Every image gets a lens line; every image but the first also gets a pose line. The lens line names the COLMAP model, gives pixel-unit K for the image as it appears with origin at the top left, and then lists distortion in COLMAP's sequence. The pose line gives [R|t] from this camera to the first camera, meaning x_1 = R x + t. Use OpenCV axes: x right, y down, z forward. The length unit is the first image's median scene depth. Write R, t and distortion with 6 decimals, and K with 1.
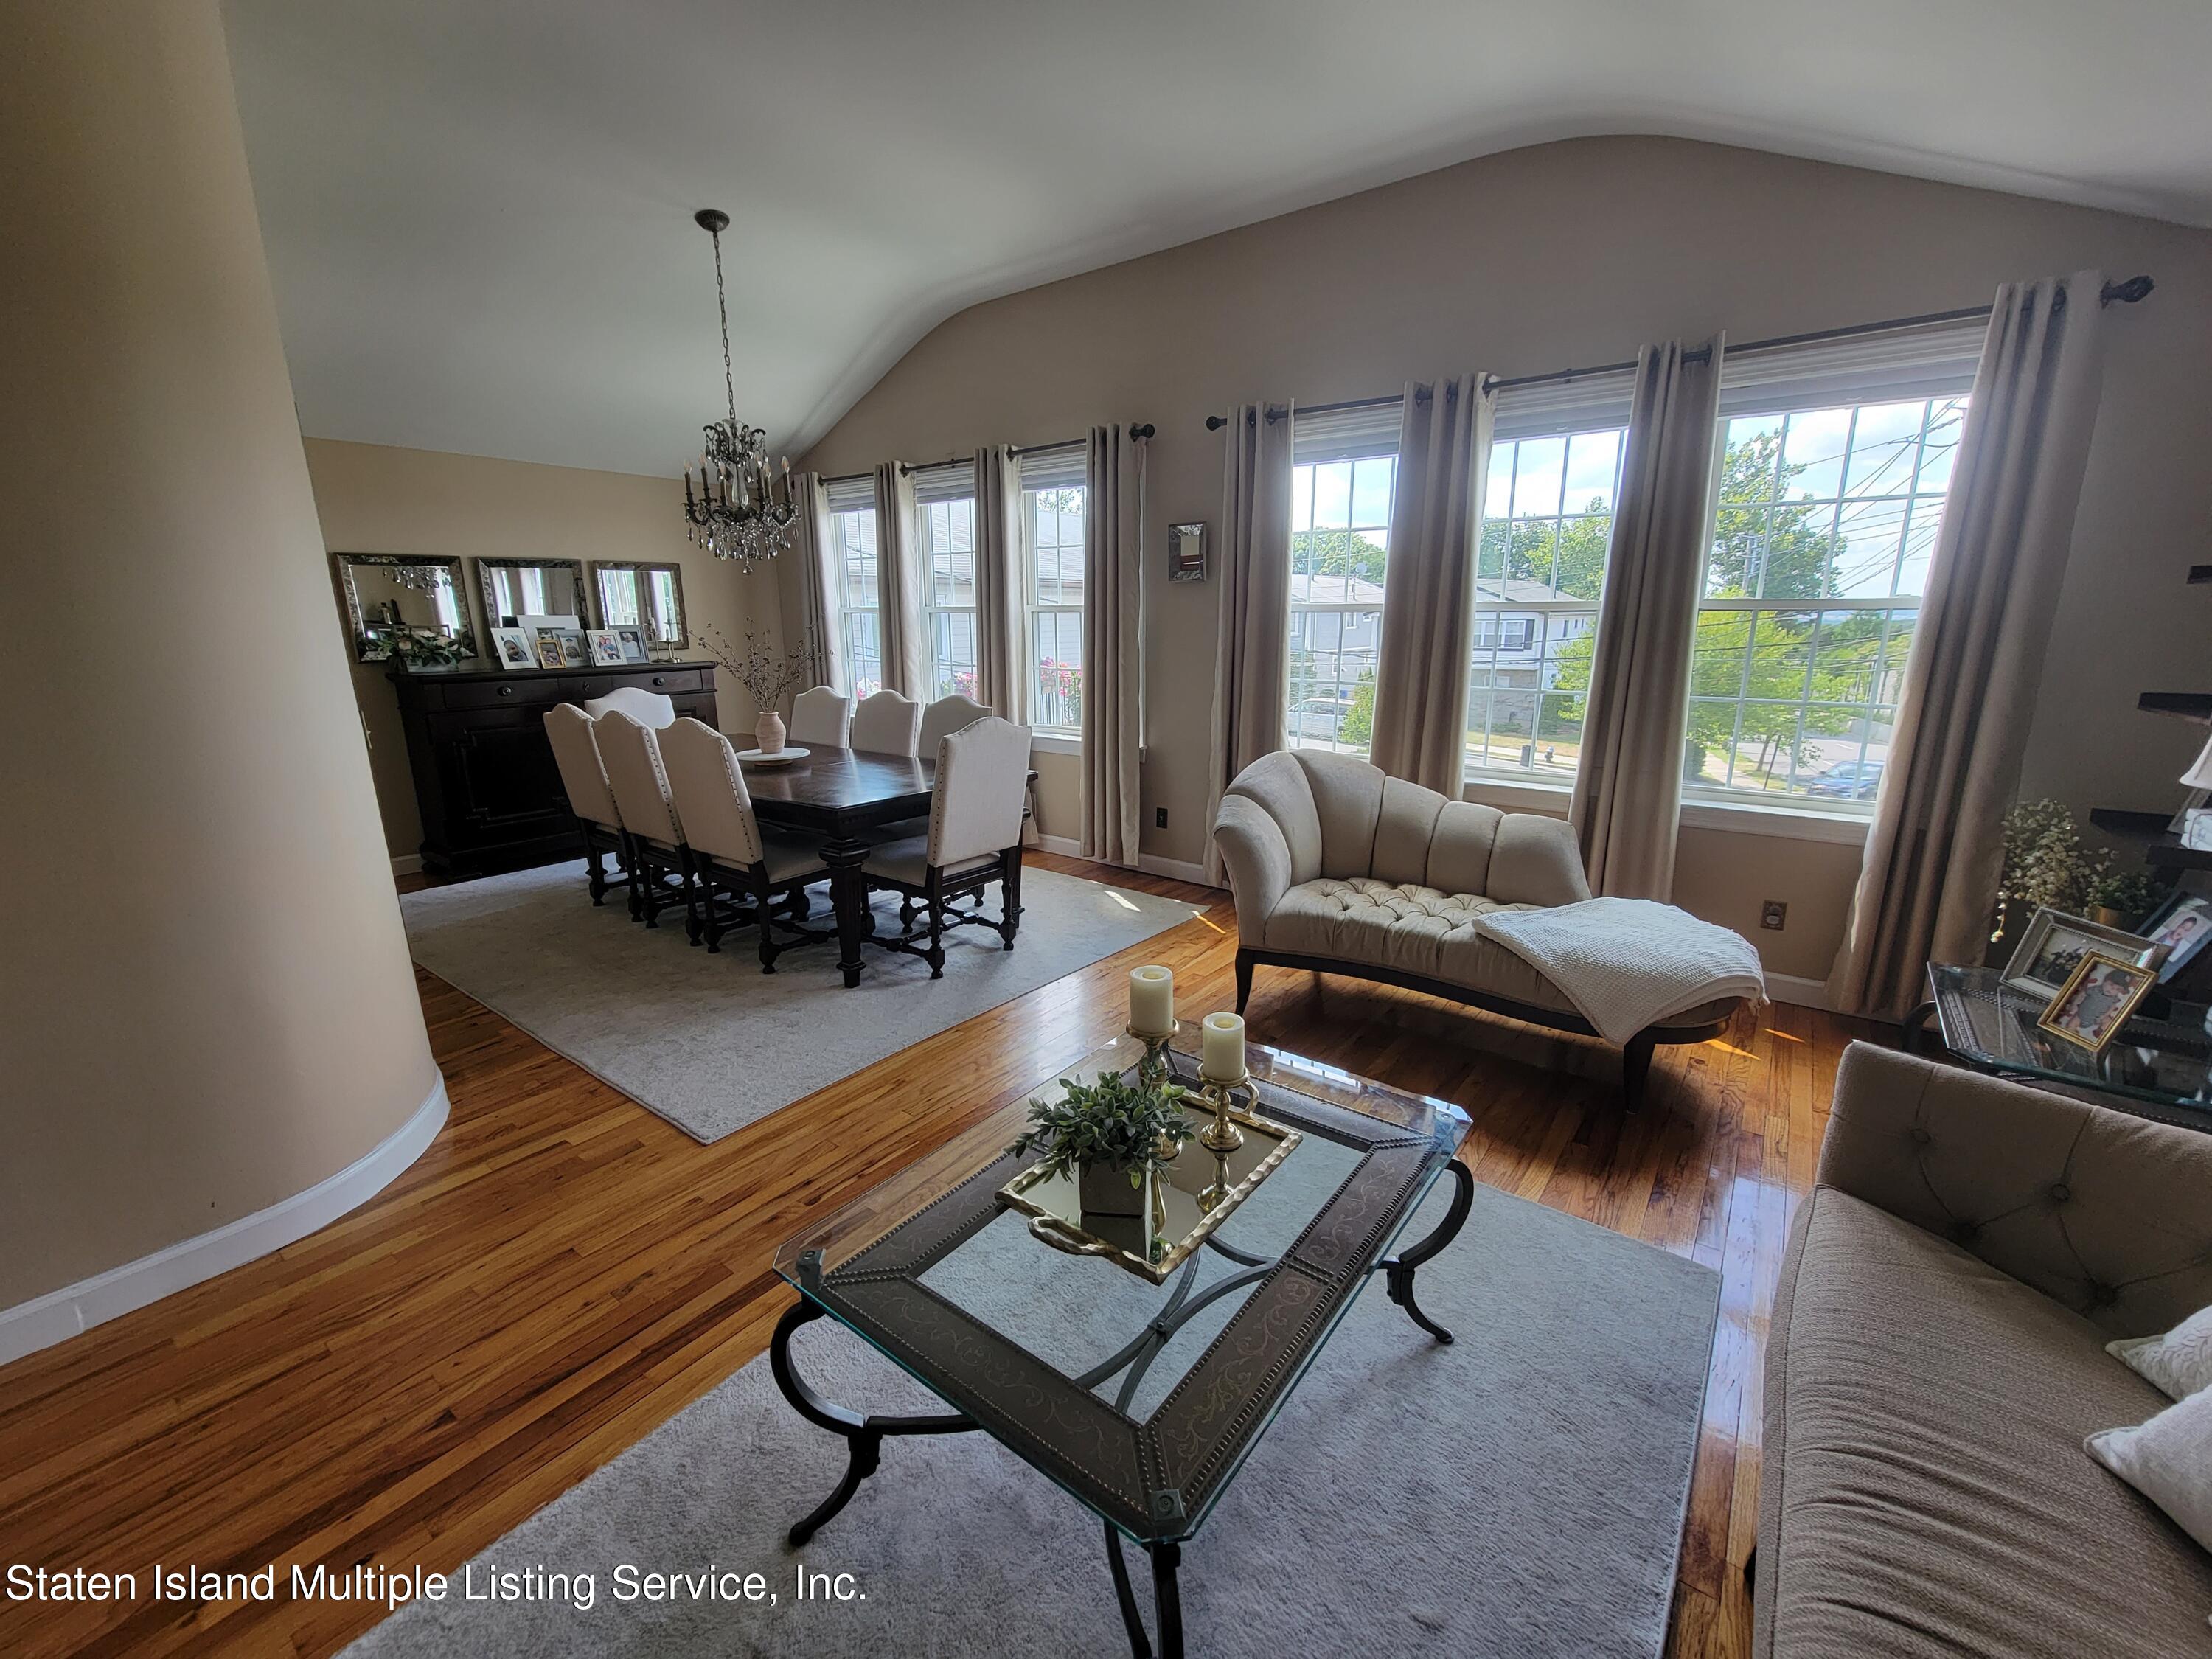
lens RADIAL K [[904.4, 0, 1106.0], [0, 904.4, 829.5], [0, 0, 1]] dist [-0.009089, 0.000098]
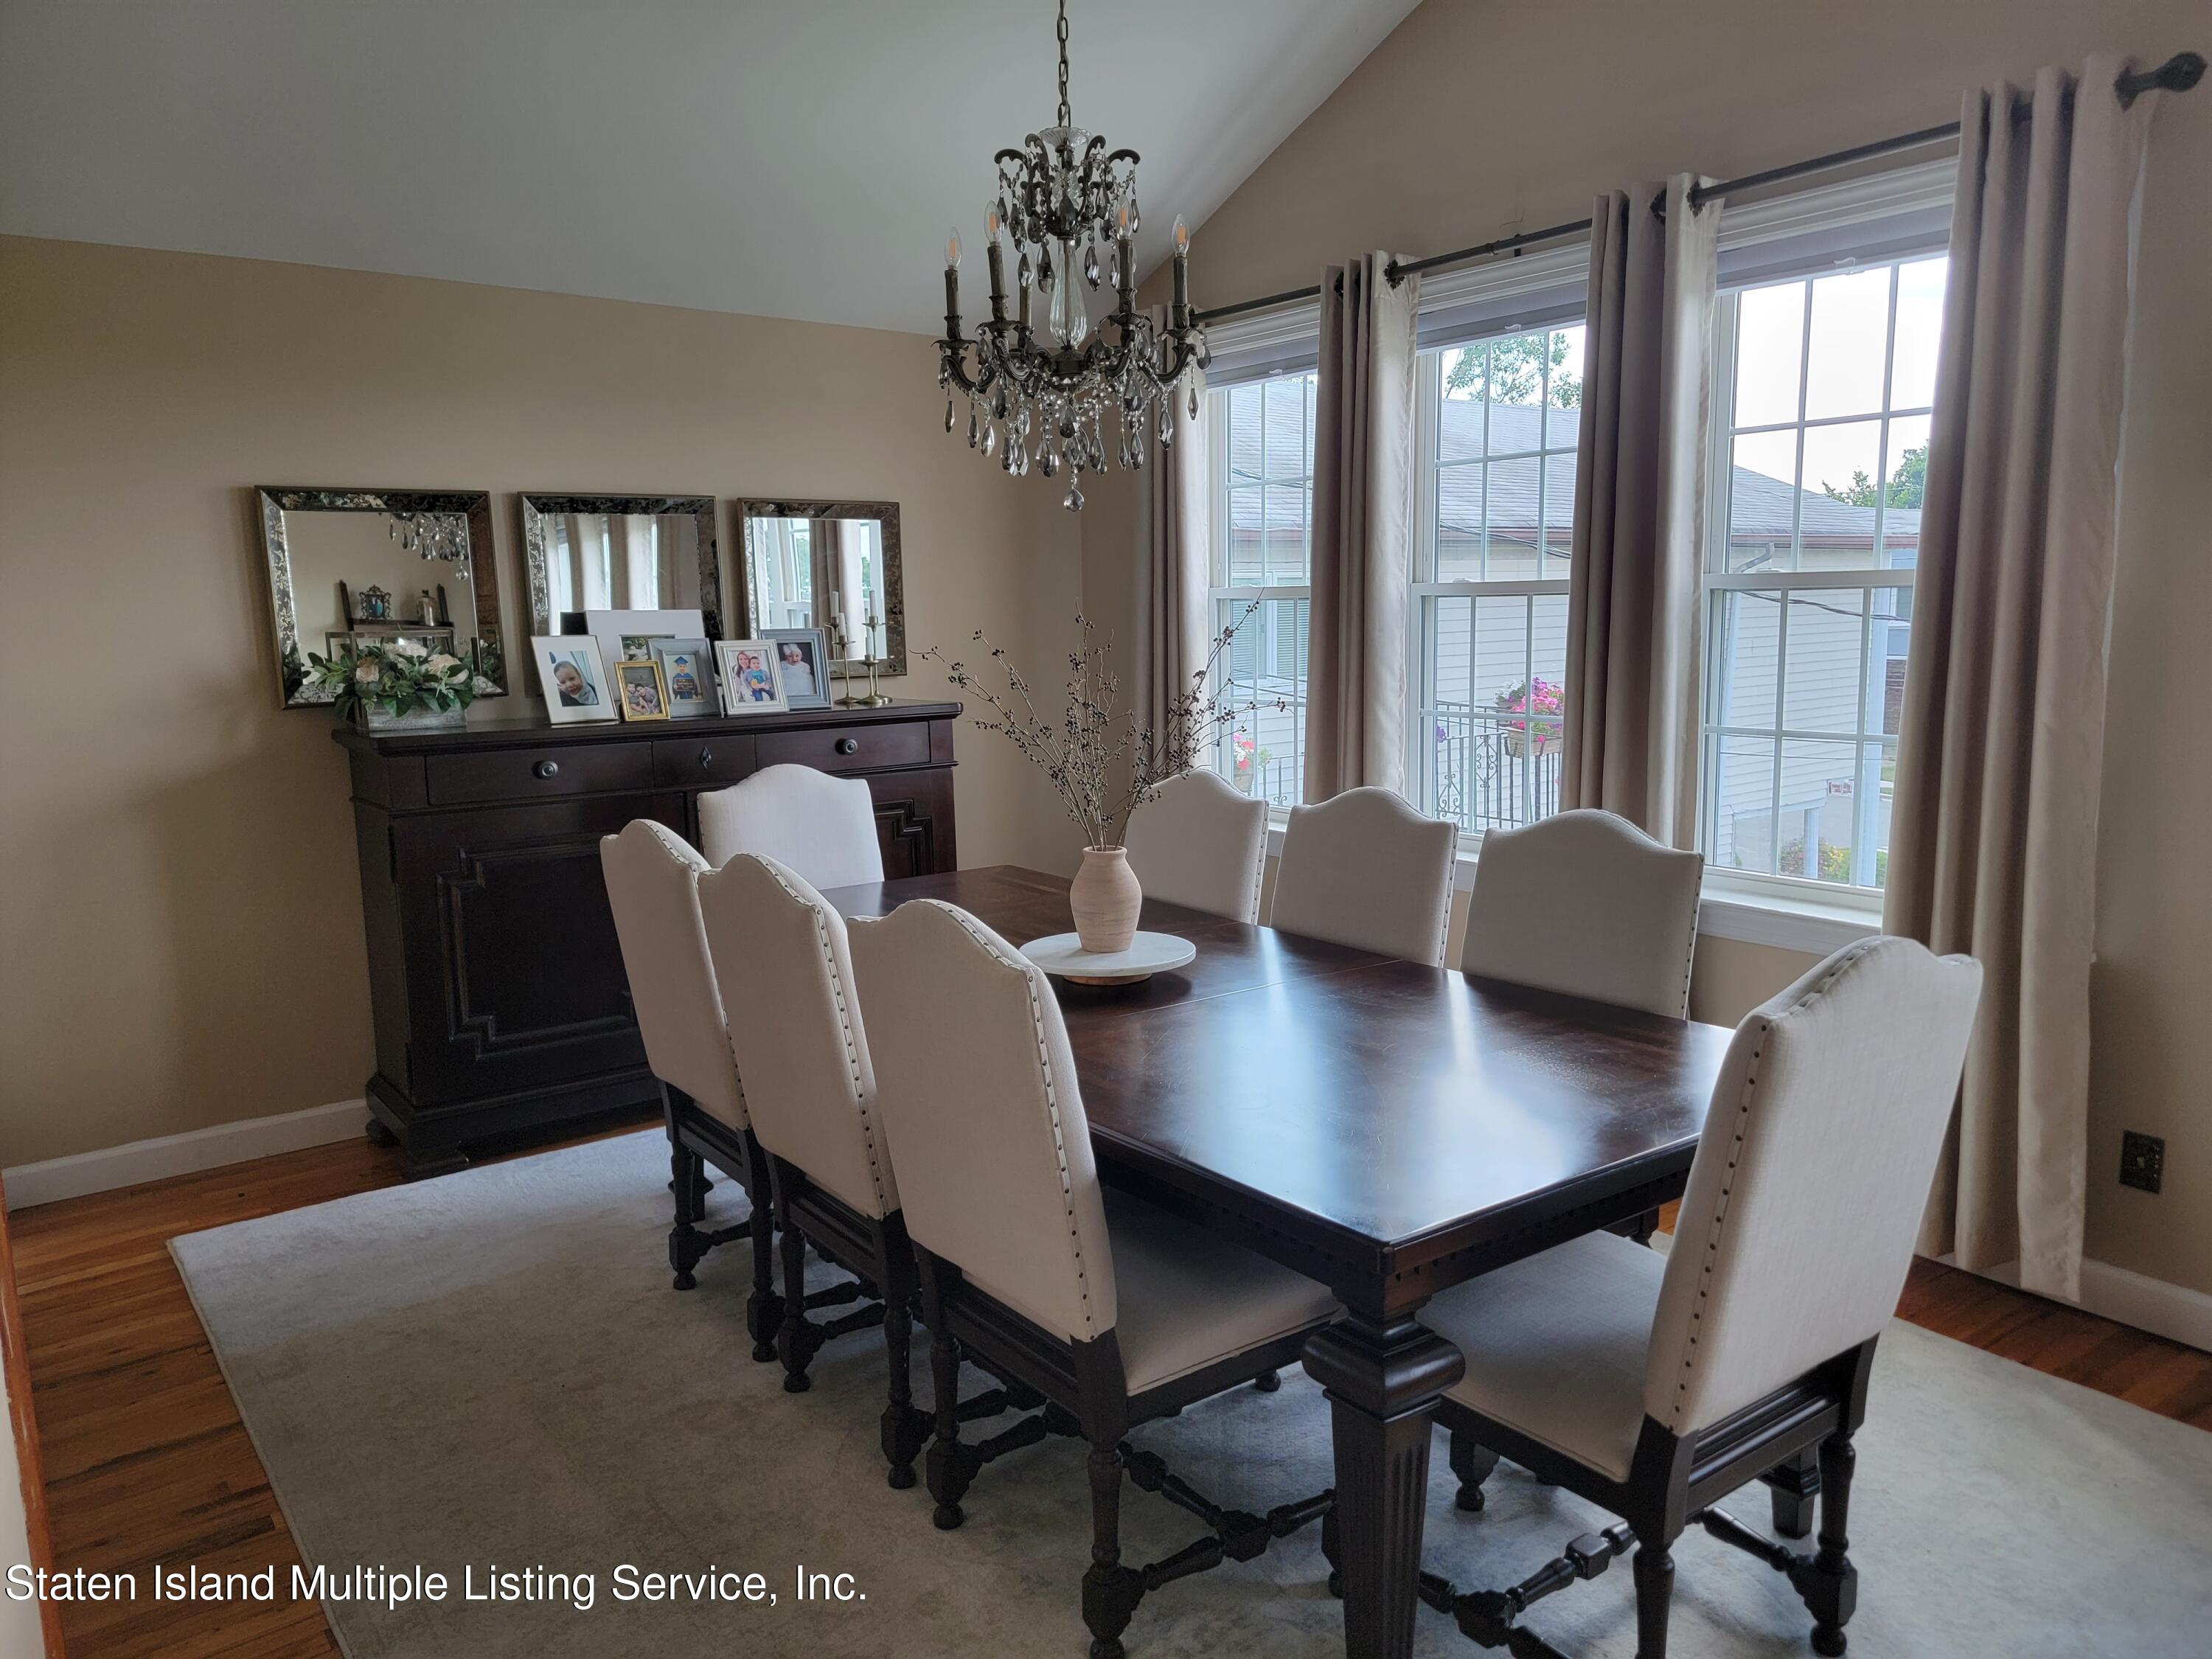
lens RADIAL K [[1549.1, 0, 1106.0], [0, 1549.1, 829.5], [0, 0, 1]] dist [0.038782, 0.000712]
pose [[0.961302, 0.030011, -0.273856, -0.168002], [-0.053706, 0.995392, -0.079440, -0.075869], [0.270210, 0.091073, 0.958484, 0.311980]]
